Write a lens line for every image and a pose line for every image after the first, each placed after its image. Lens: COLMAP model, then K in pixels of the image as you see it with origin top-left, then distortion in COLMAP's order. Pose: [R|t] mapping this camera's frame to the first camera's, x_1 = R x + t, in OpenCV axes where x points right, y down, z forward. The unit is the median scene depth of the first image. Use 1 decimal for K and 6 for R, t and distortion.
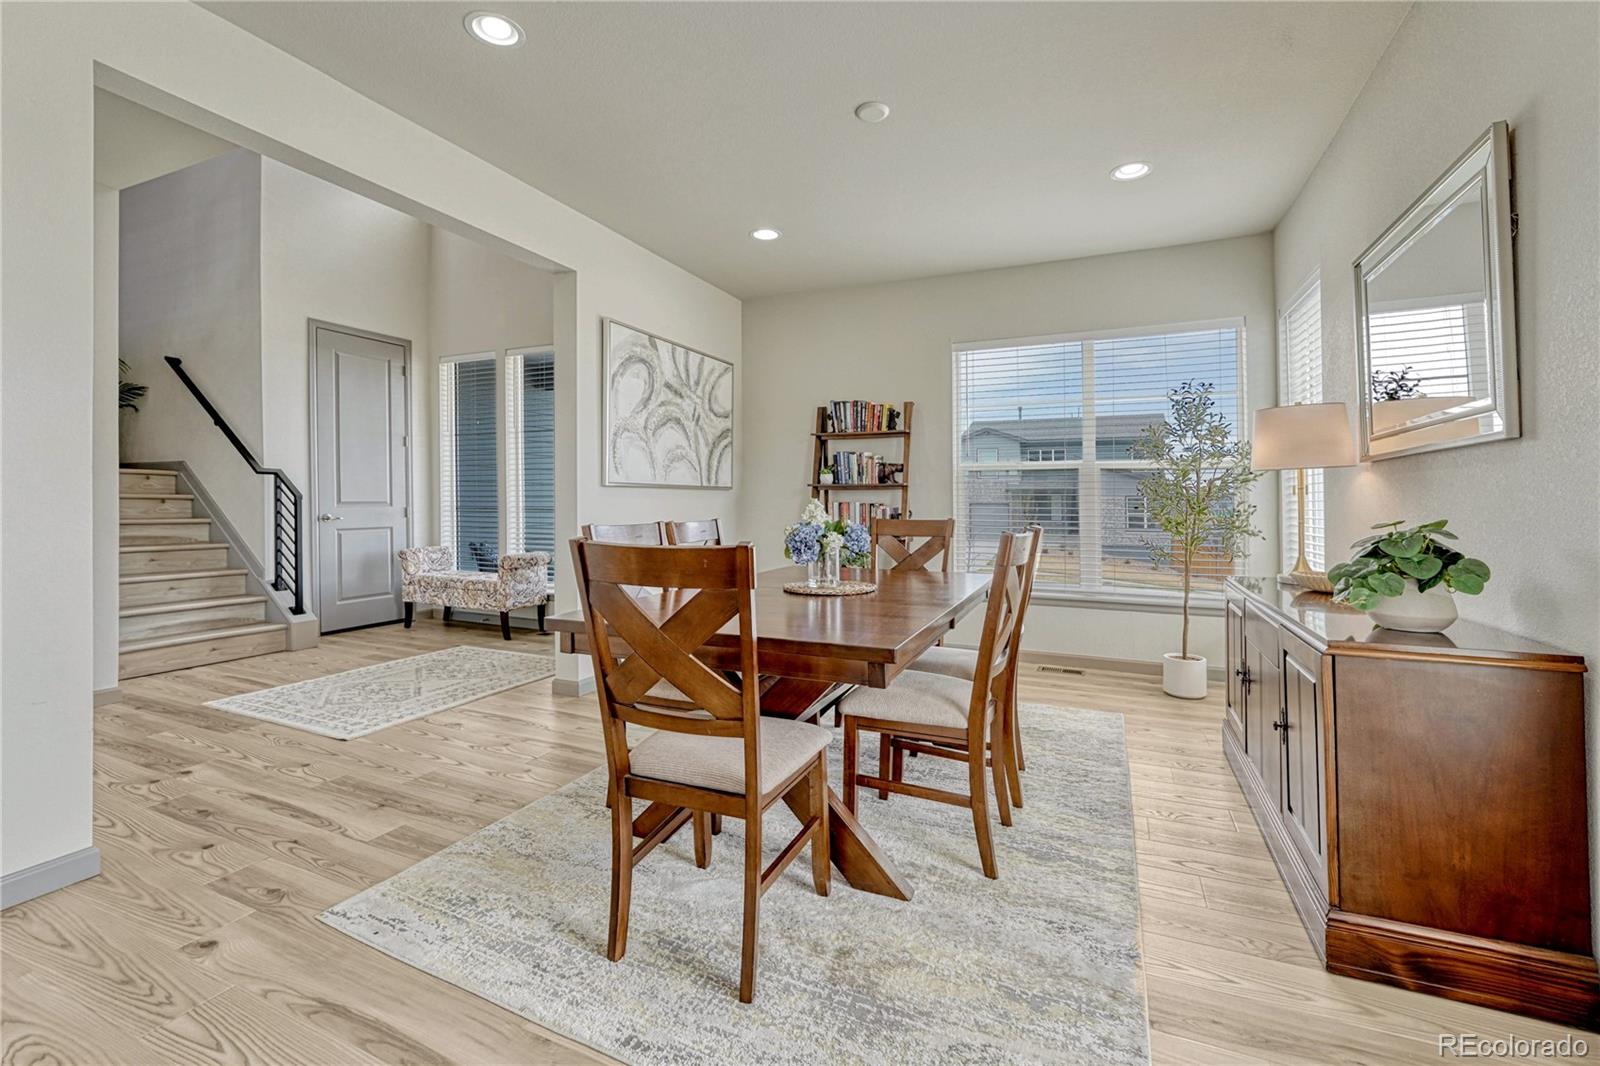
lens RADIAL K [[676.4, 0, 790.6], [0, 676.4, 512.2], [0, 0, 1]] dist [-0.010058, 0.000263]
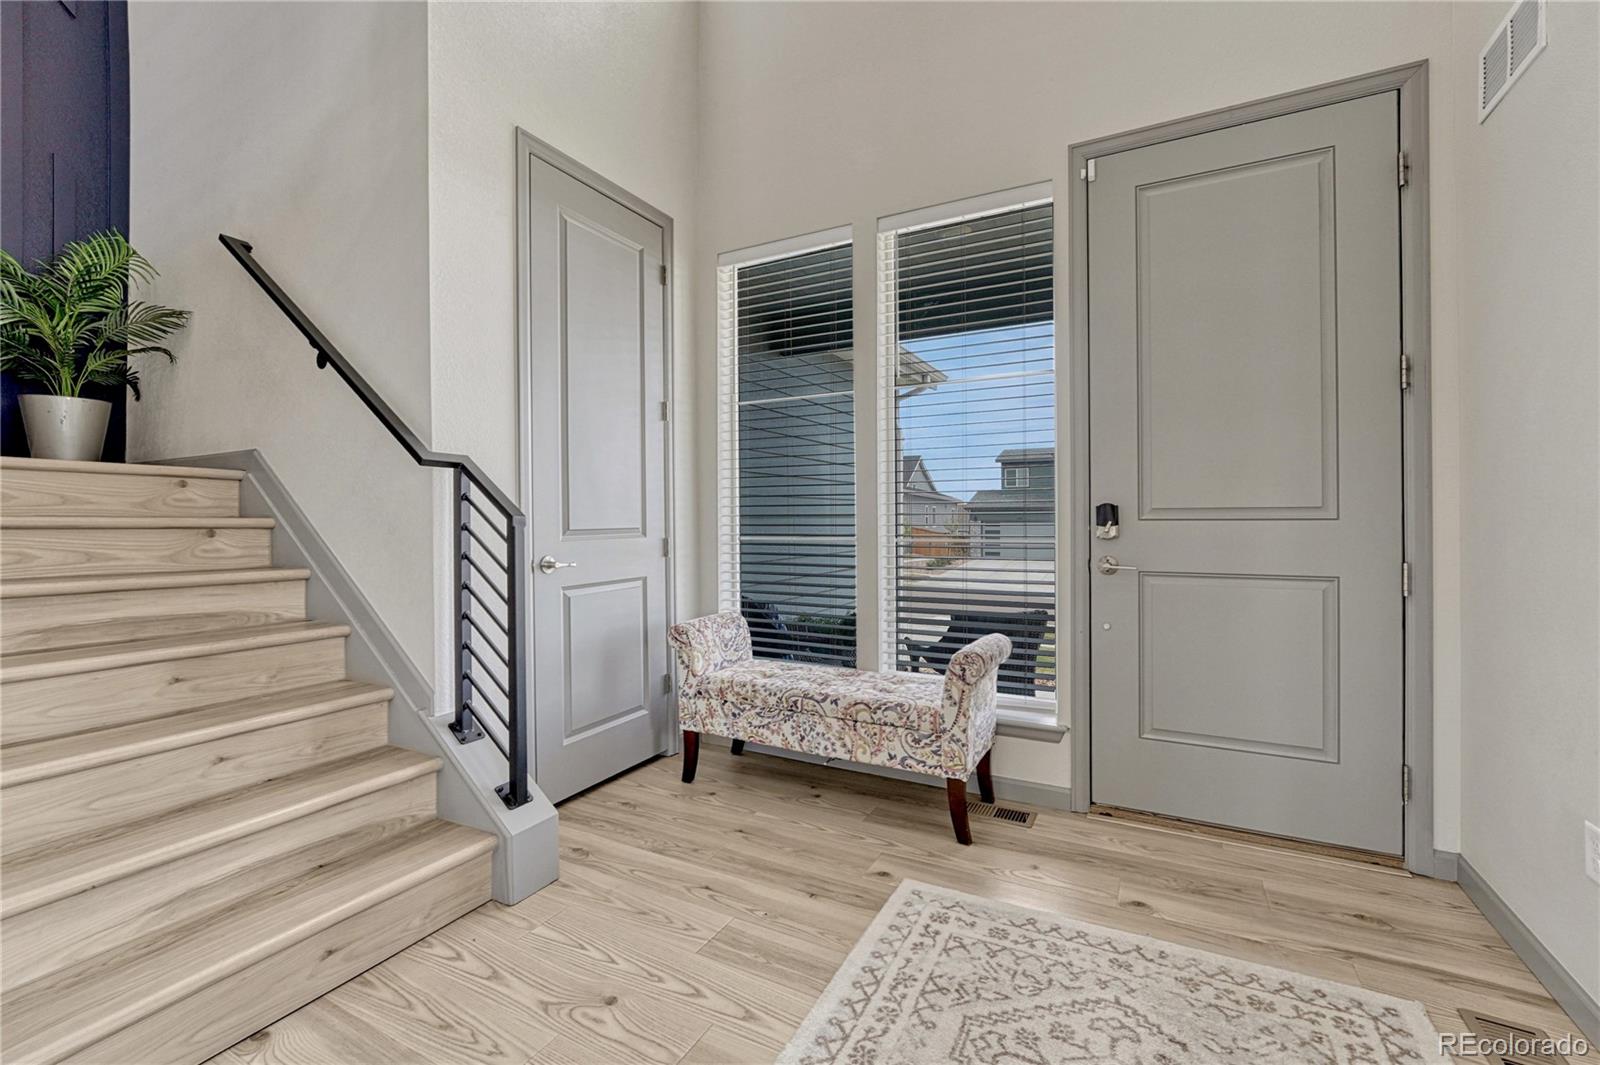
lens RADIAL K [[671.2, 0, 798.2], [0, 671.2, 514.8], [0, 0, 1]] dist [-0.007193, 0.000460]
pose [[0.998163, -0.011403, -0.059506, -0.497702], [0.010157, 0.999723, -0.021209, -0.014623], [0.059731, 0.020565, 0.998003, 0.557050]]
